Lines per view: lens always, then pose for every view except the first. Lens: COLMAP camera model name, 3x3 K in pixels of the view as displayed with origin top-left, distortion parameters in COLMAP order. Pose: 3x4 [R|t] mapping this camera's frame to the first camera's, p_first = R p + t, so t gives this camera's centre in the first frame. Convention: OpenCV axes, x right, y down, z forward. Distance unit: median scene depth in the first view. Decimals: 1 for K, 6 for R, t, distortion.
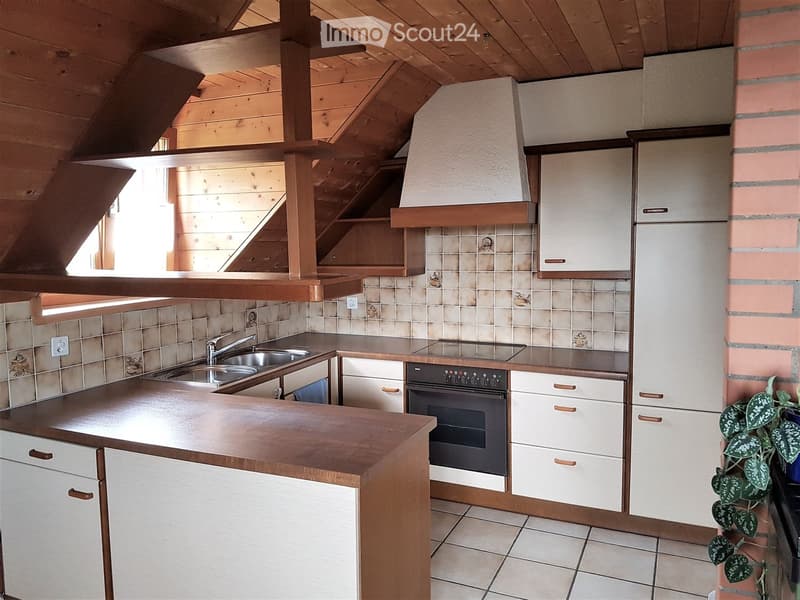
lens RADIAL K [[673.8, 0, 475.8], [0, 673.8, 303.1], [0, 0, 1]] dist [0.122239, -0.191312]
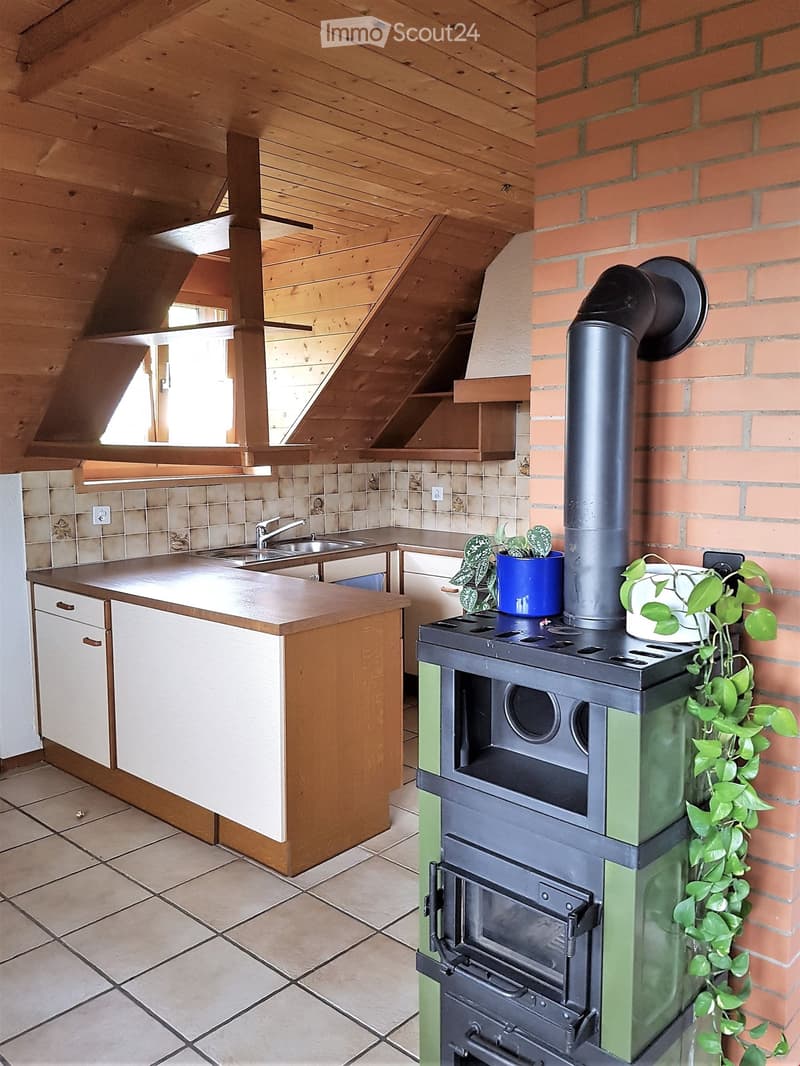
lens RADIAL K [[897.9, 0, 400.0], [0, 897.9, 533.0], [0, 0, 1]] dist [0.122239, -0.191312]
pose [[0.949739, 0.043512, -0.310005, 0.191460], [-0.034672, 0.998821, 0.033972, 0.019857], [0.311118, -0.021516, 0.950128, -0.132340]]
